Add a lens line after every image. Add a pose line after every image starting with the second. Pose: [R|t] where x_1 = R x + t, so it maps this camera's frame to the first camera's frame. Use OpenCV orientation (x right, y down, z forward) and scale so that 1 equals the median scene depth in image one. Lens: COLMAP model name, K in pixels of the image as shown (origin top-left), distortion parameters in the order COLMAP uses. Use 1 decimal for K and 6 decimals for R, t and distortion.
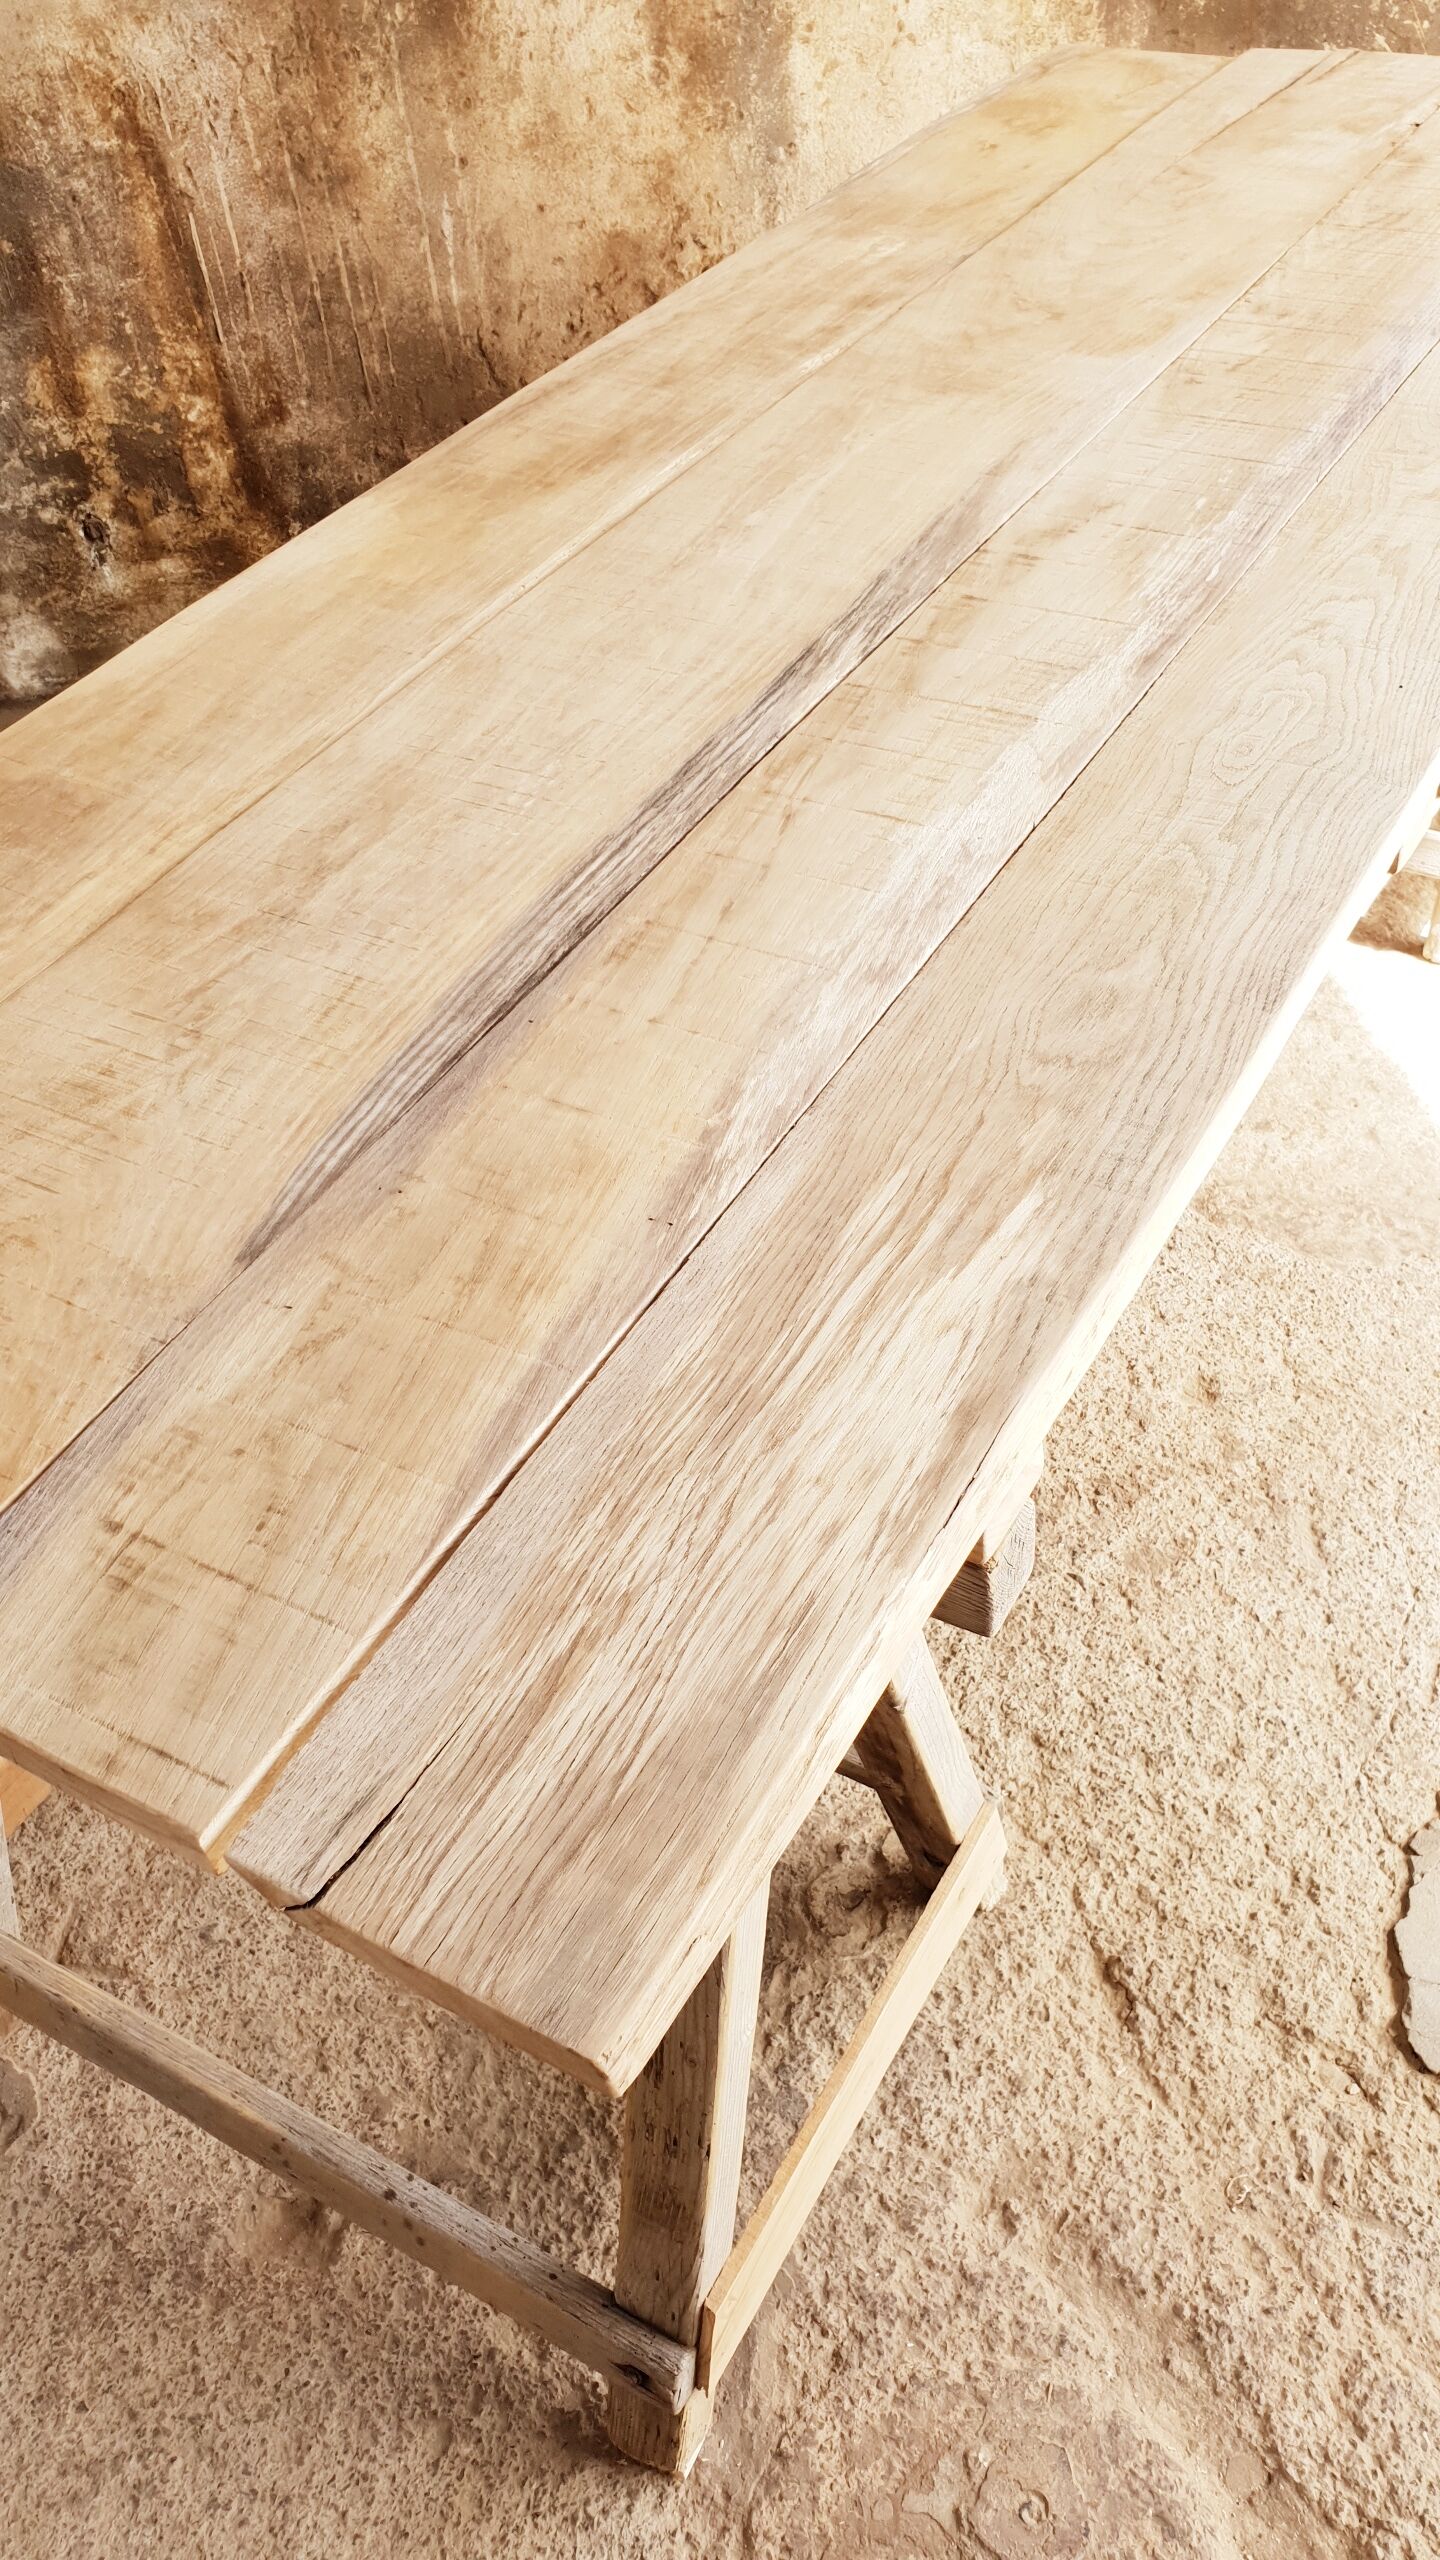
lens RADIAL K [[2029.6, 0, 774.6], [0, 2029.6, 1281.8], [0, 0, 1]] dist [-0.016794, 0.044823]
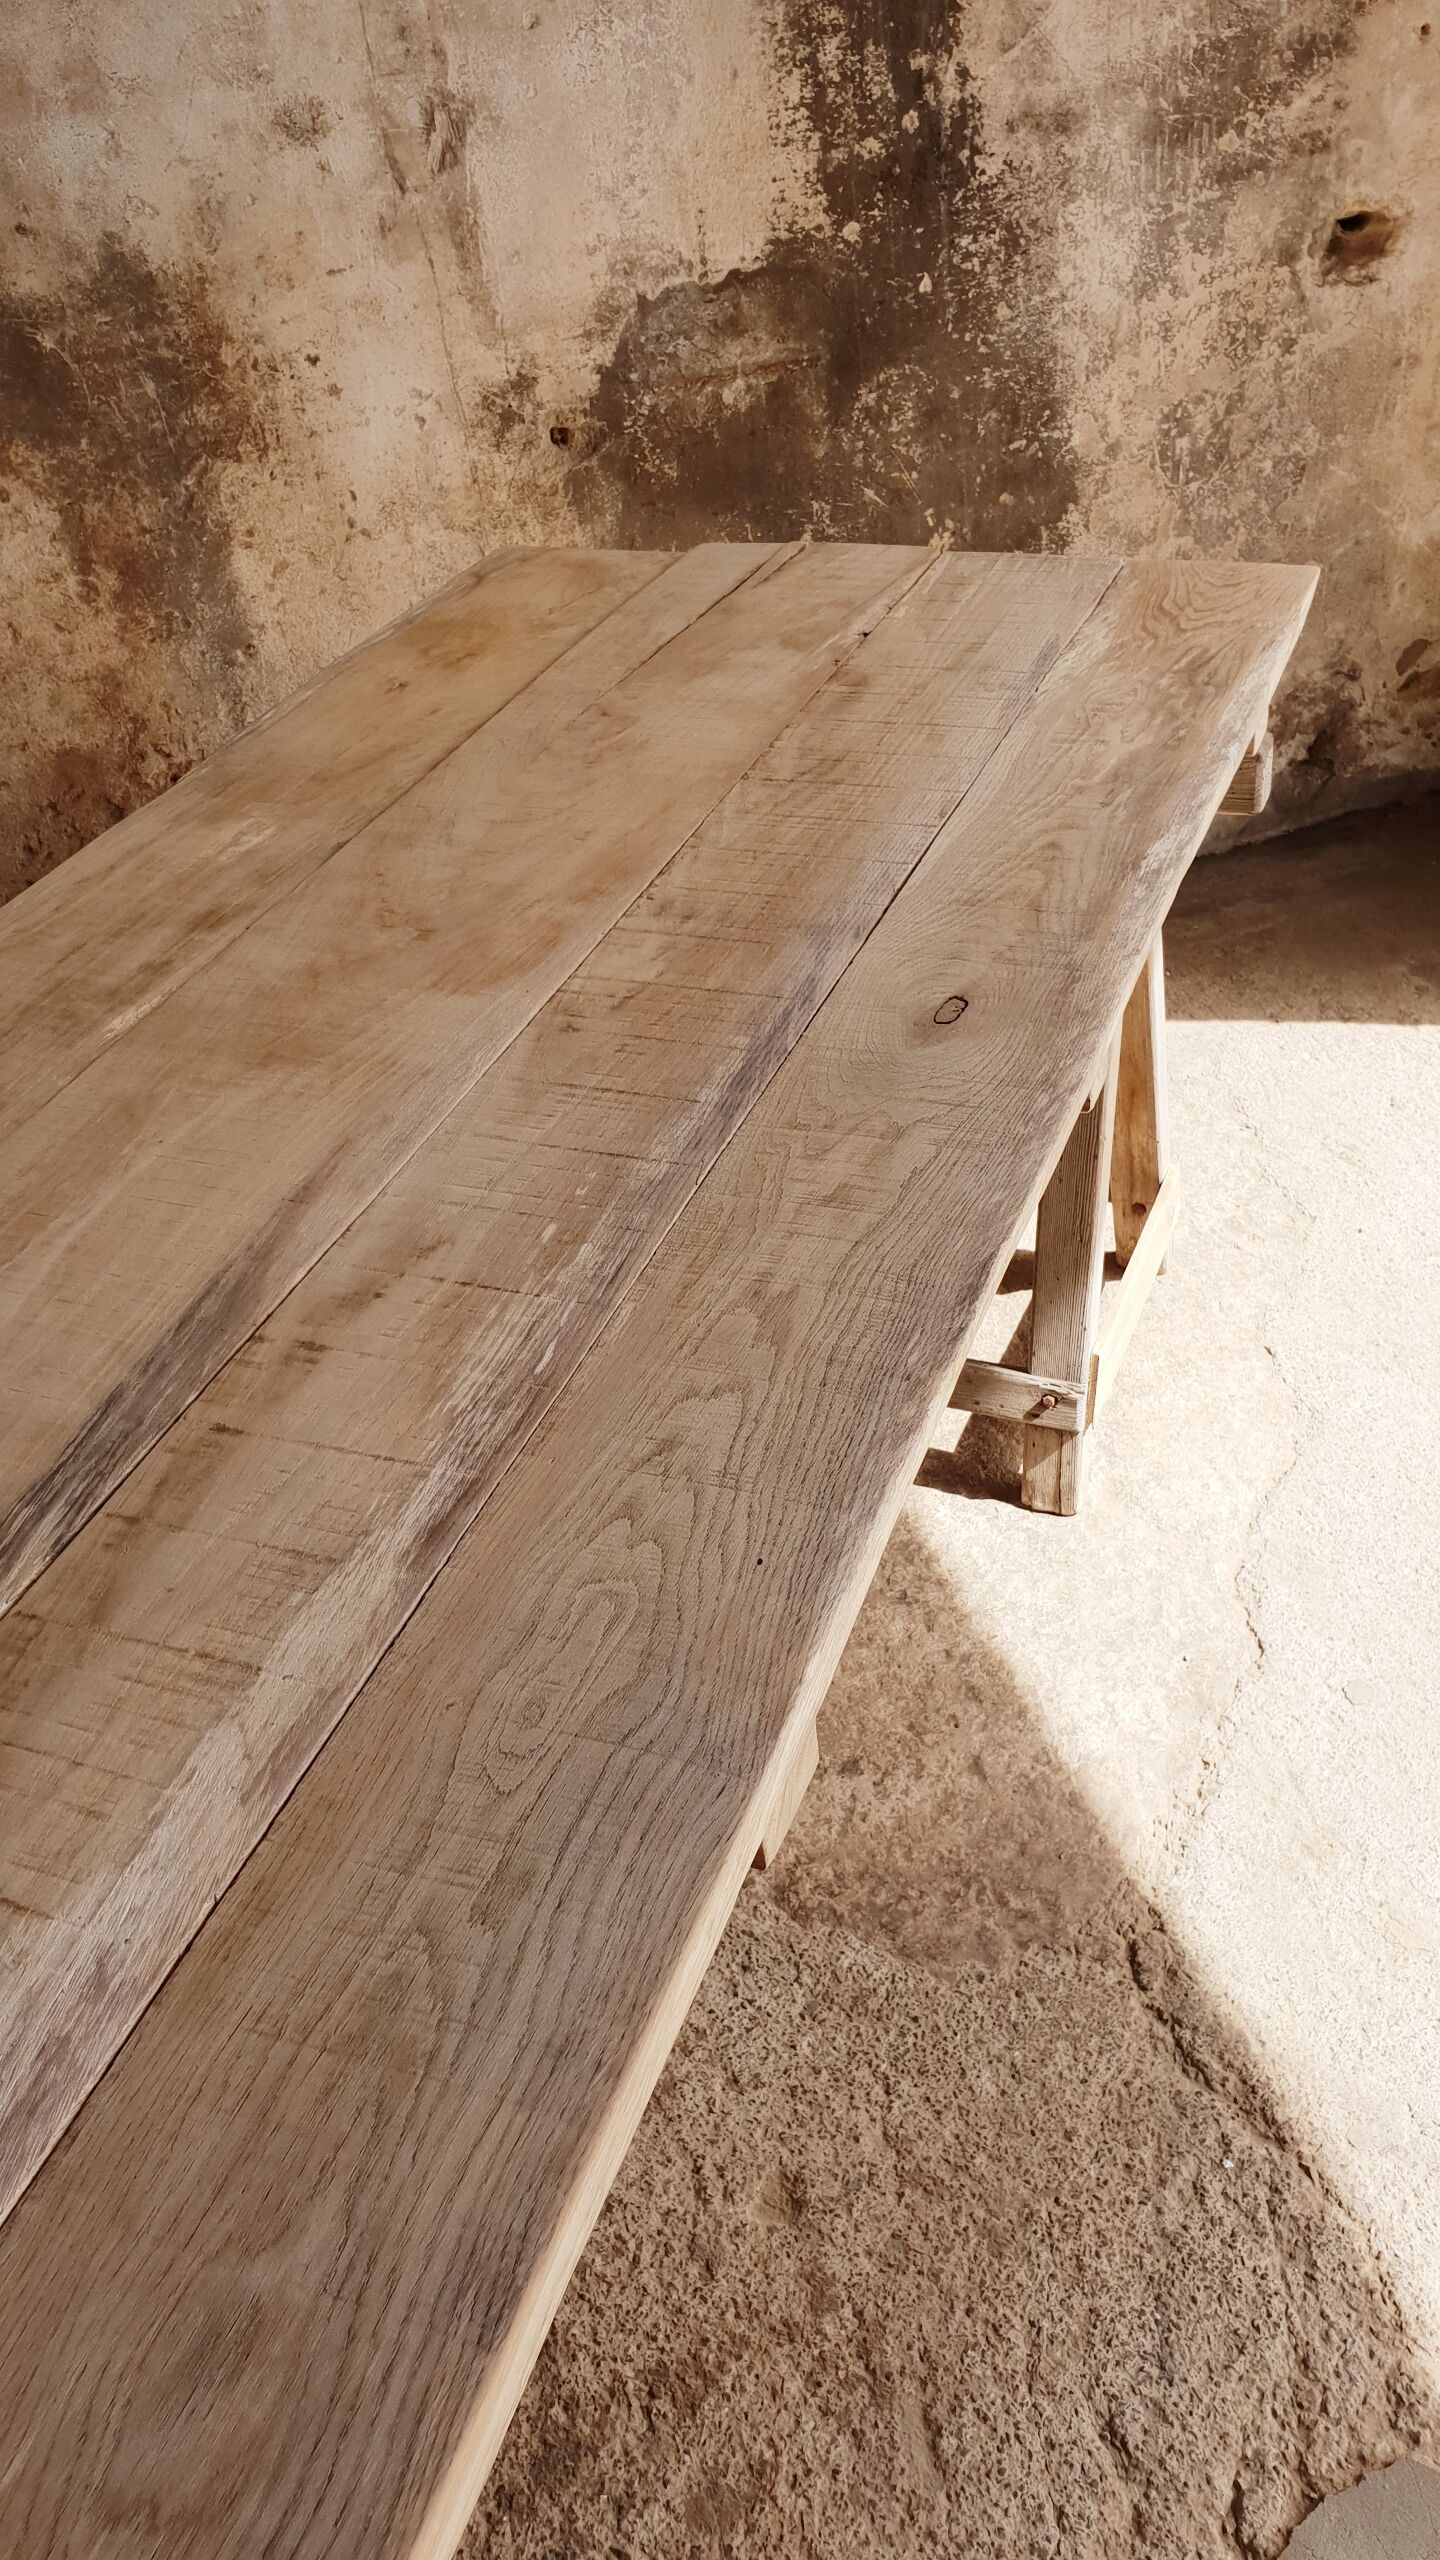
lens RADIAL K [[2029.6, 0, 736.8], [0, 2029.6, 1247.8], [0, 0, 1]] dist [-0.016794, 0.044823]
pose [[0.989936, -0.106976, 0.092640, 0.211056], [0.119329, 0.982919, -0.140108, -0.261740], [-0.076070, 0.149752, 0.985793, 0.228025]]
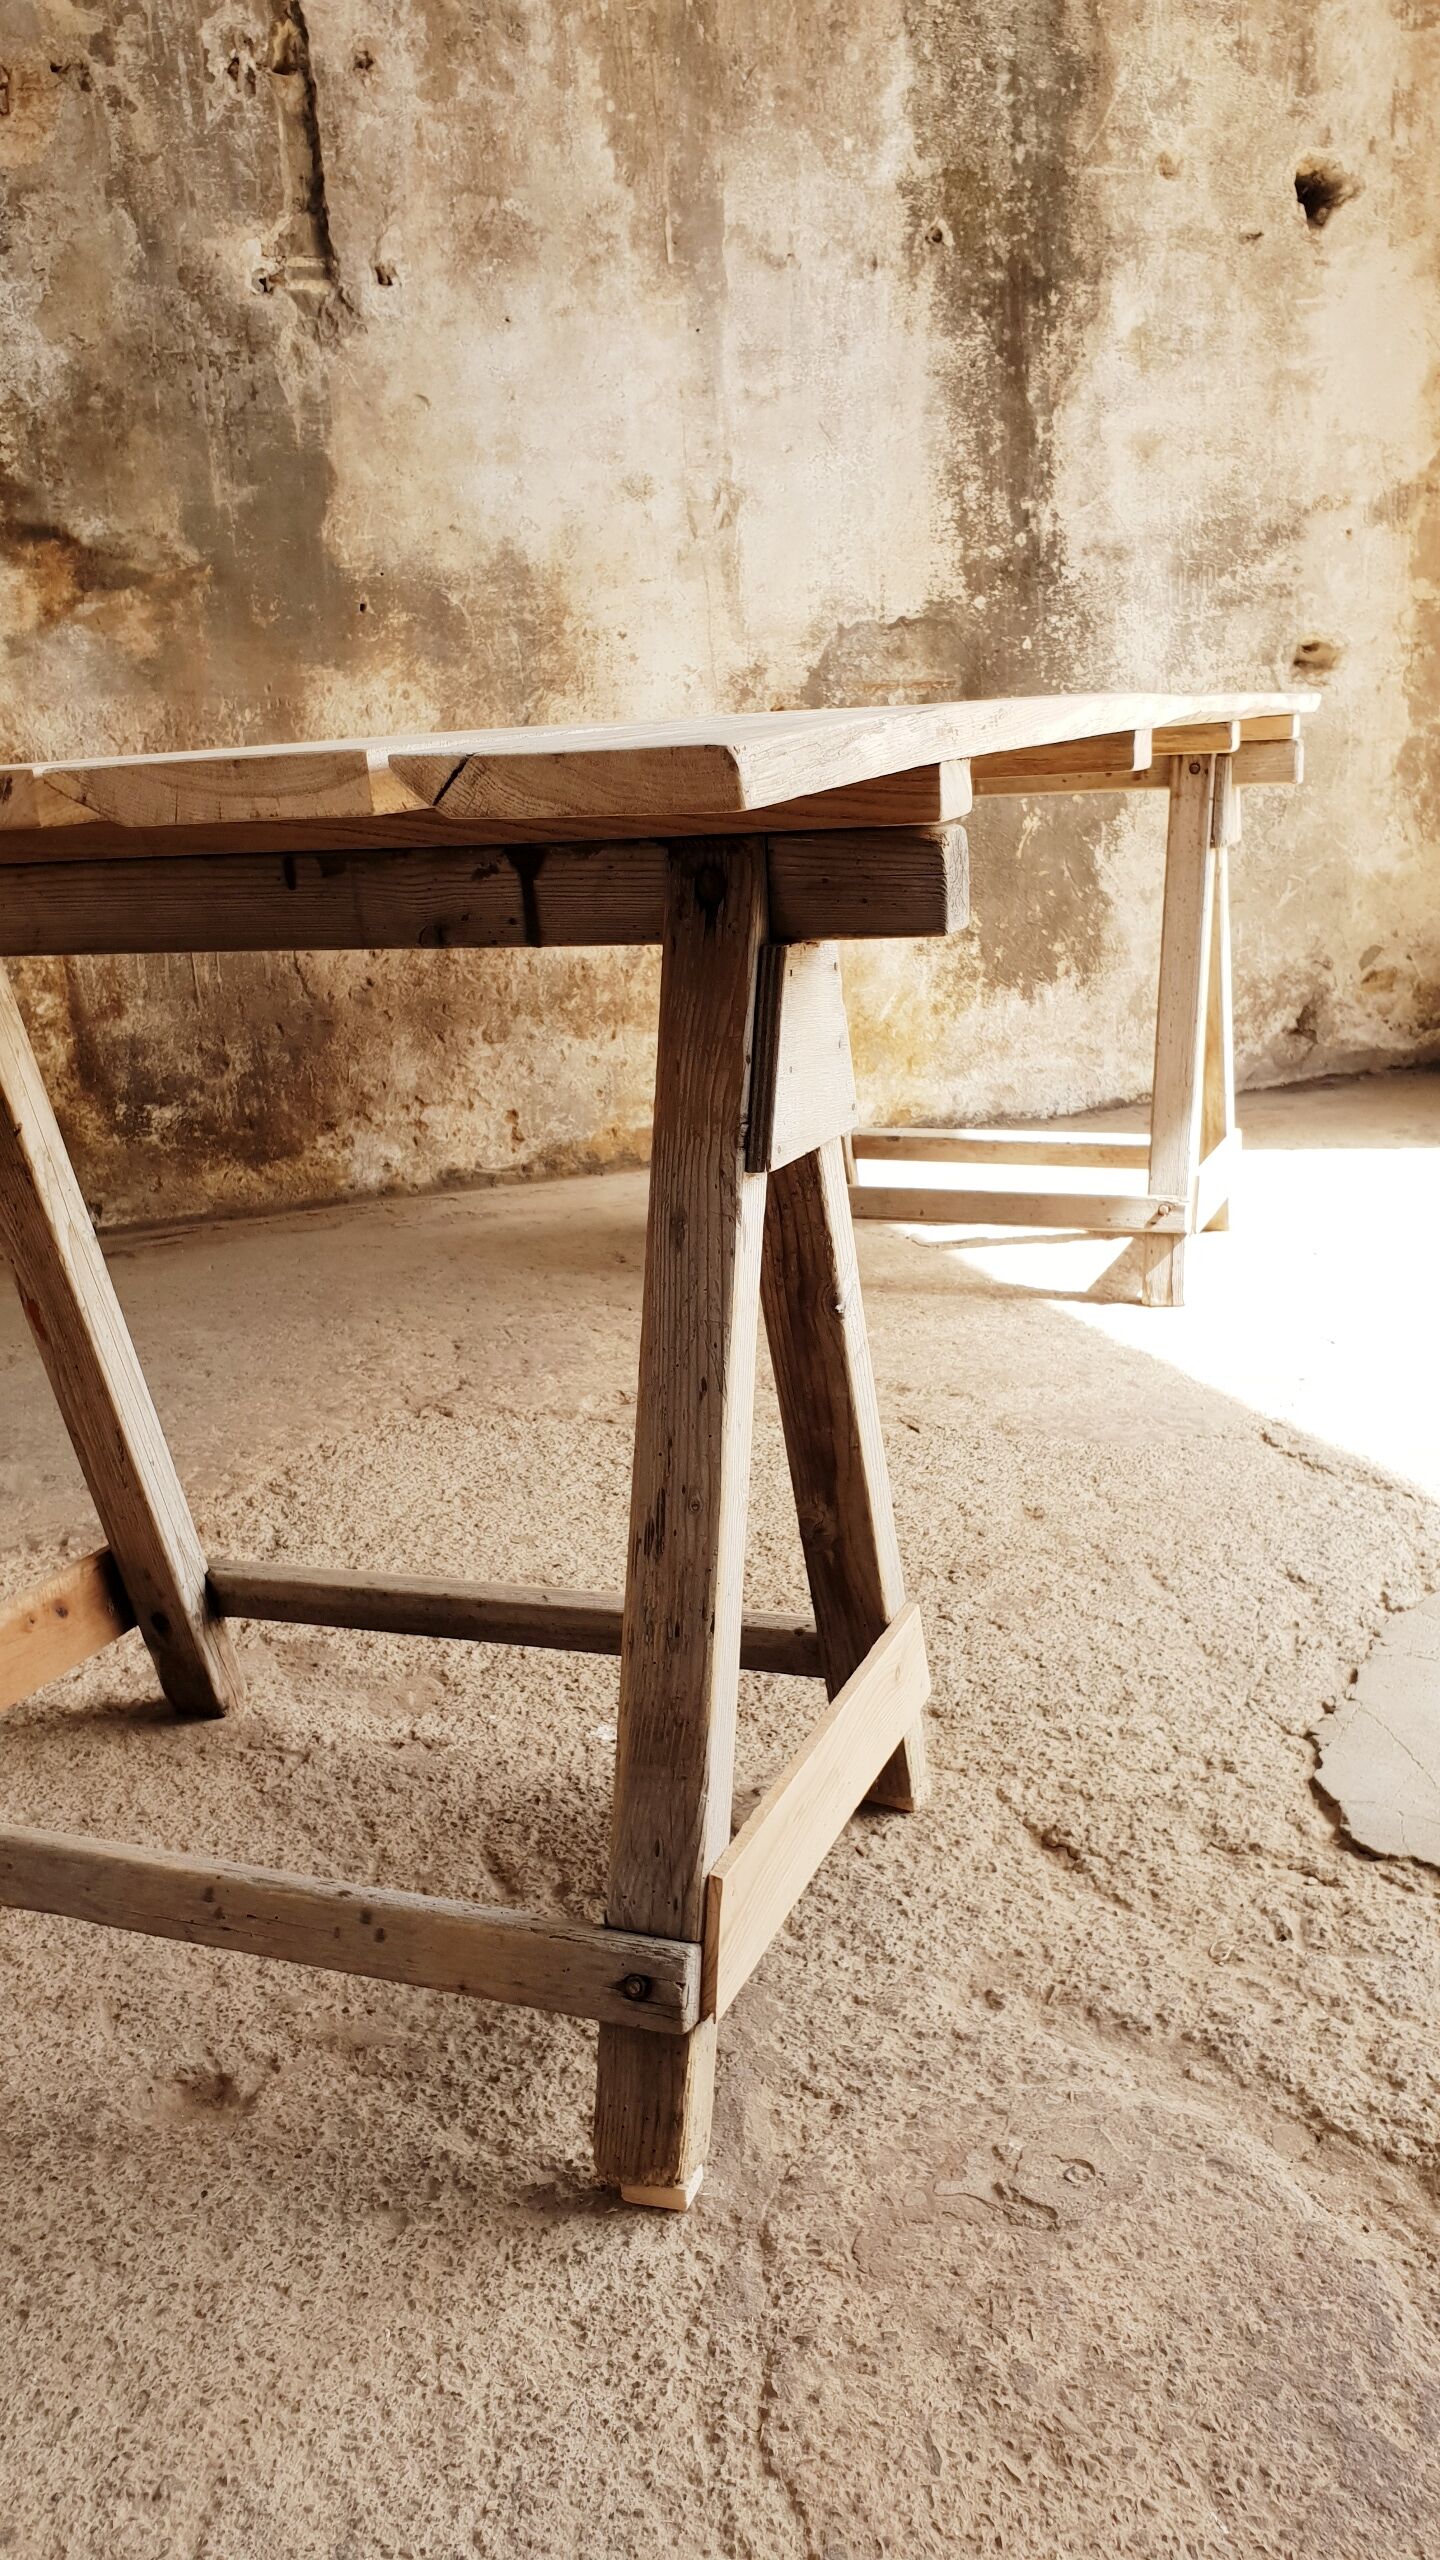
lens RADIAL K [[2029.6, 0, 747.7], [0, 2029.6, 1254.5], [0, 0, 1]] dist [-0.016794, 0.044823]
pose [[0.988362, -0.017648, 0.151095, -0.125818], [0.090208, 0.867761, -0.488726, 0.584092], [-0.122490, 0.496668, 0.859254, 0.038041]]
